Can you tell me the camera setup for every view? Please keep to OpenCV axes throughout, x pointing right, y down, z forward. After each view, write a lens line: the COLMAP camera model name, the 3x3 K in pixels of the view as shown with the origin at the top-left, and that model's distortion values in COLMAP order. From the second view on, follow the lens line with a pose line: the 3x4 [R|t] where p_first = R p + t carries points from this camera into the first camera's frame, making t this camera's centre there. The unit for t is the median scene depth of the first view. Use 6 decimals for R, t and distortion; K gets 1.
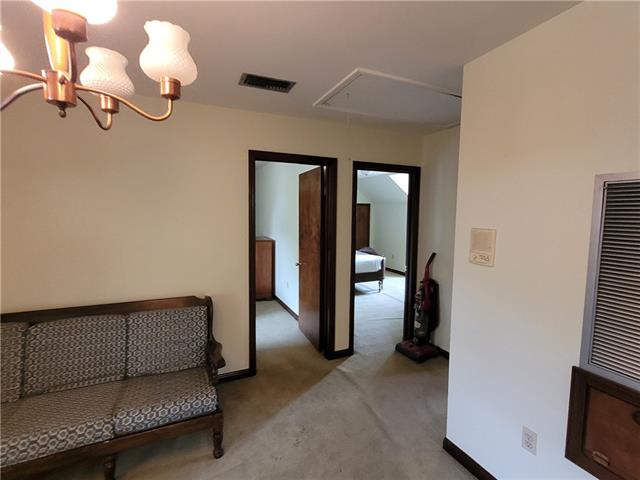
lens RADIAL K [[310.5, 0, 320.4], [0, 310.5, 238.7], [0, 0, 1]] dist [-0.001744, -0.000179]
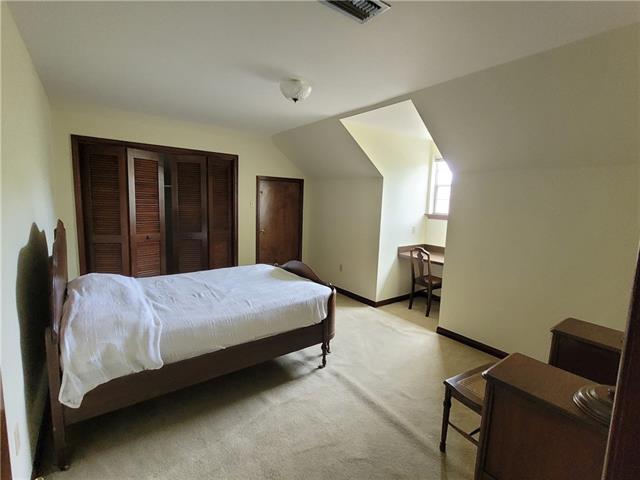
lens RADIAL K [[310.5, 0, 320.2], [0, 310.5, 240.6], [0, 0, 1]] dist [-0.001744, -0.000179]
pose [[0.978031, -0.007132, 0.208336, 0.091984], [-0.001080, 0.999228, 0.039275, -0.023823], [-0.208455, -0.038637, 0.977268, 0.555759]]
